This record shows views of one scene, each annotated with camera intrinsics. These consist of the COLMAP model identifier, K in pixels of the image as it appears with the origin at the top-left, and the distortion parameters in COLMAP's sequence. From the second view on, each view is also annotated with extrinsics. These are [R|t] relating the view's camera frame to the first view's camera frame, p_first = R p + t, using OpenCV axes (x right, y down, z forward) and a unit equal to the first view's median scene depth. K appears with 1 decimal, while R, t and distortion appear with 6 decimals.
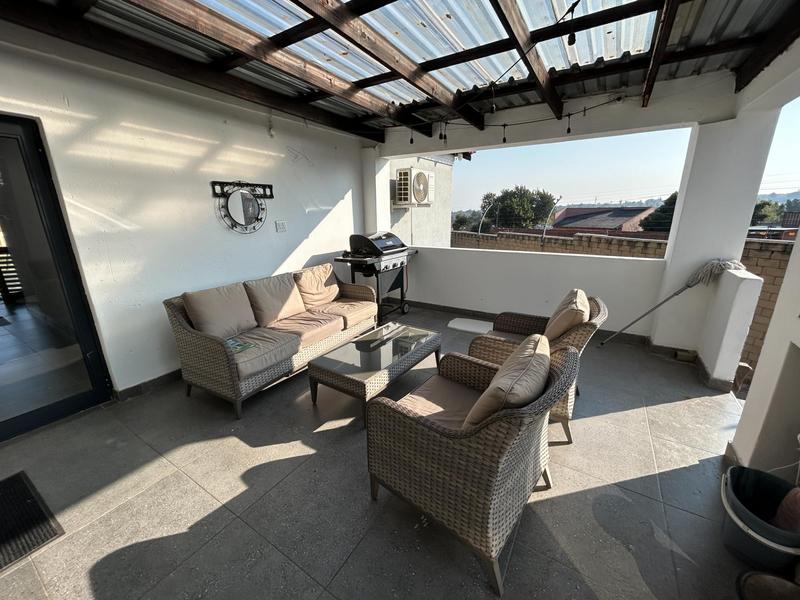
lens RADIAL K [[320.1, 0, 400.8], [0, 320.1, 300.6], [0, 0, 1]] dist [-0.004198, -0.000401]
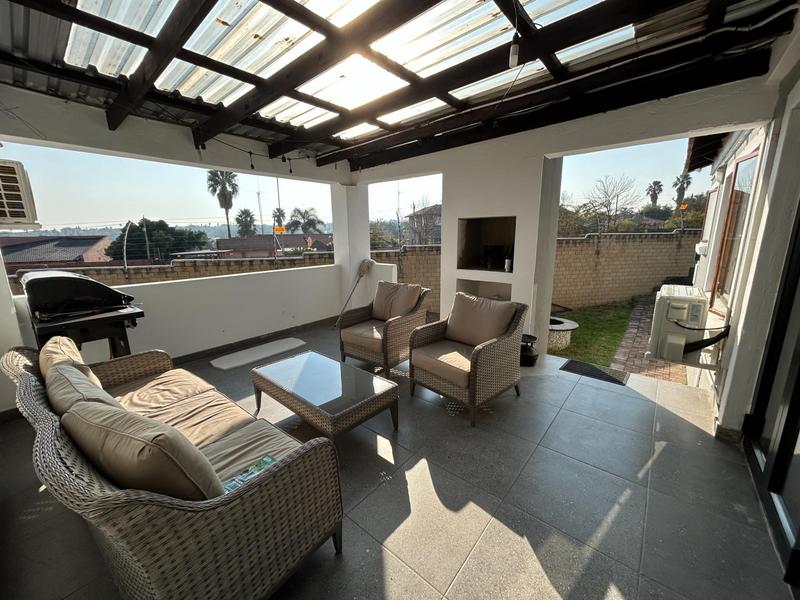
lens RADIAL K [[320.1, 0, 399.1], [0, 320.1, 300.1], [0, 0, 1]] dist [-0.004198, -0.000401]
pose [[0.140845, -0.192494, 0.971138, -0.716454], [0.276445, 0.949546, 0.148121, -0.111809], [-0.950653, 0.247604, 0.186953, 0.462978]]
